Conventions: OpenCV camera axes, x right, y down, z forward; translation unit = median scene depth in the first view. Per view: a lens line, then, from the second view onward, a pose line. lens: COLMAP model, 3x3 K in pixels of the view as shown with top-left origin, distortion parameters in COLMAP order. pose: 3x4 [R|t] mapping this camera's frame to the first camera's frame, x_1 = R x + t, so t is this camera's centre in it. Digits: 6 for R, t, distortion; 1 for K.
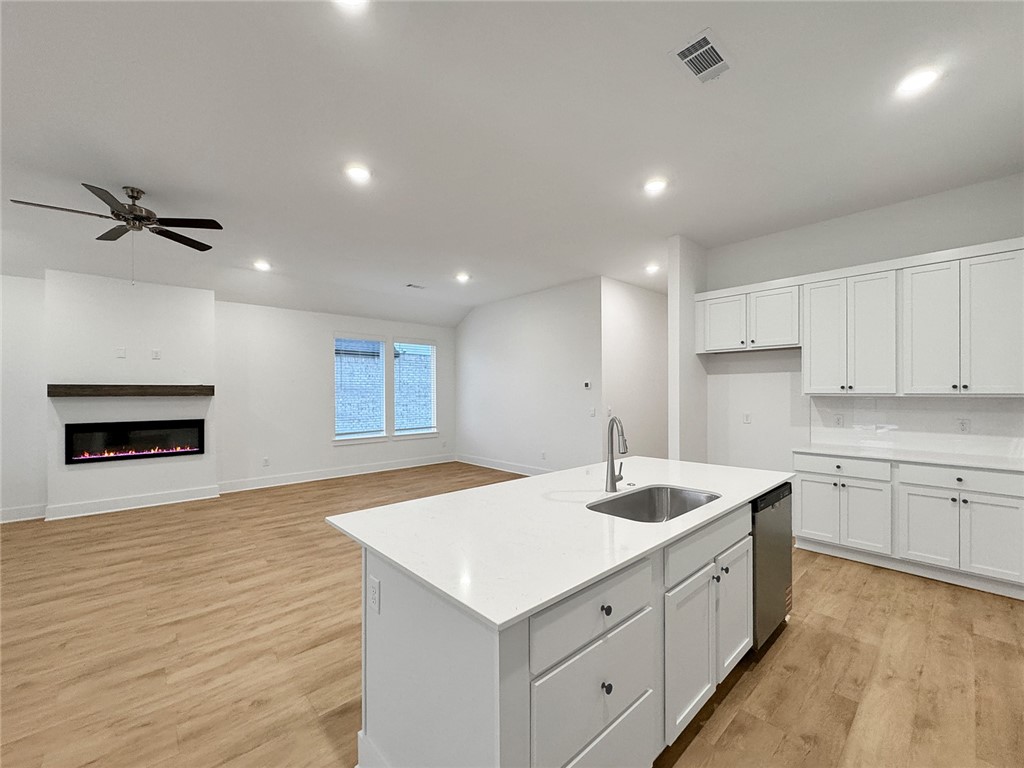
lens RADIAL K [[417.5, 0, 511.3], [0, 417.5, 391.1], [0, 0, 1]] dist [-0.001442, -0.000321]
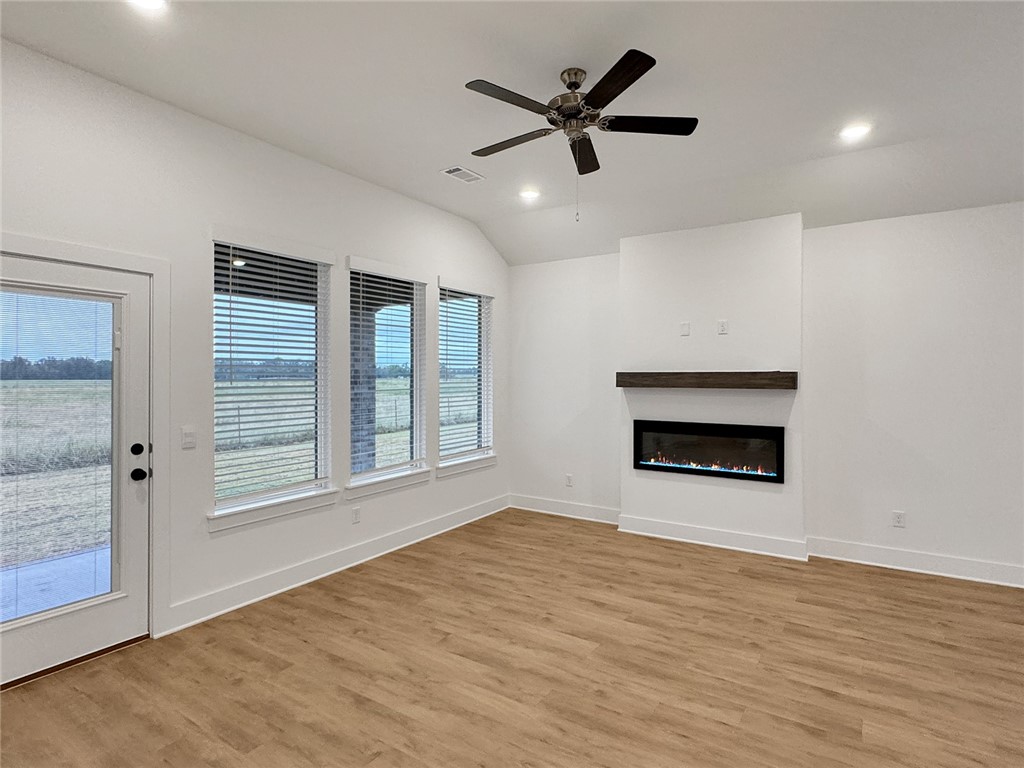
lens RADIAL K [[549.2, 0, 511.5], [0, 549.2, 376.5], [0, 0, 1]] dist [-0.001231, 0.000378]
pose [[0.249915, 0.002106, -0.968265, -0.074175], [-0.000713, 0.999998, 0.001991, -0.010179], [0.968267, 0.000193, 0.249916, 0.516958]]
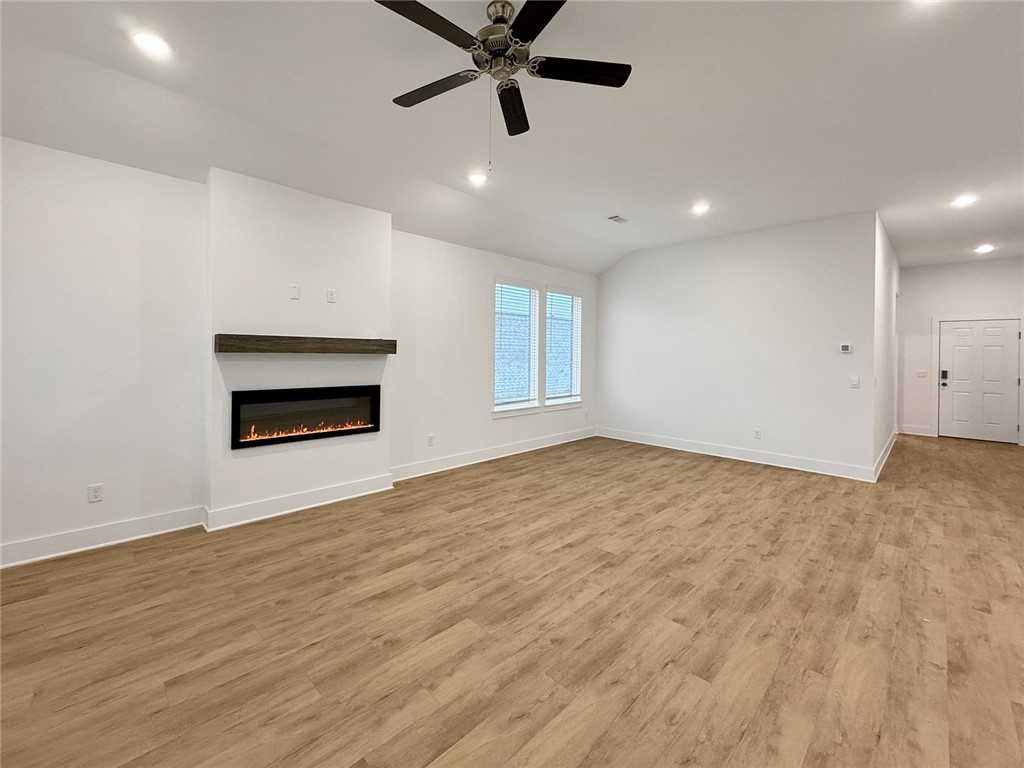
lens RADIAL K [[427.0, 0, 500.2], [0, 427.0, 354.2], [0, 0, 1]] dist [-0.001889, -0.000151]
pose [[0.999357, 0.016938, 0.031590, -0.682968], [-0.017091, 0.999843, 0.004571, 0.006244], [-0.031508, -0.005108, 0.999490, 0.289001]]
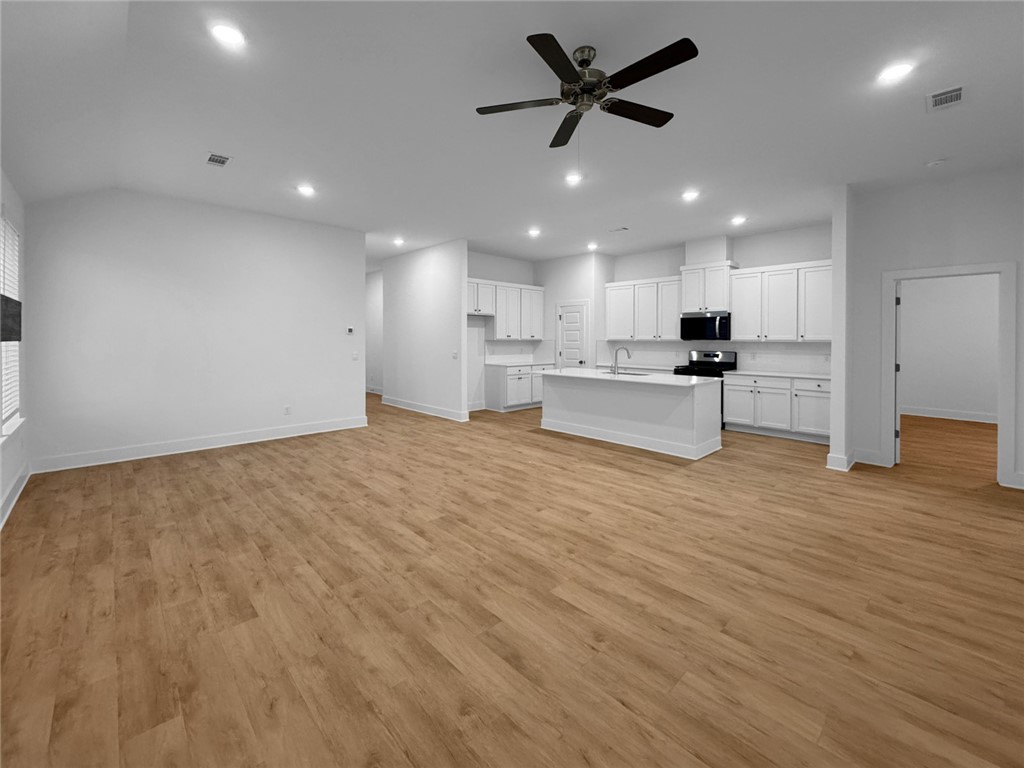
lens RADIAL K [[427.0, 0, 500.2], [0, 427.0, 354.2], [0, 0, 1]] dist [-0.001889, -0.000151]
pose [[-0.001845, -0.032335, 0.999475, -1.216599], [-0.005710, 0.999461, 0.032324, 0.011184], [-0.999982, -0.005647, -0.002029, 0.854985]]
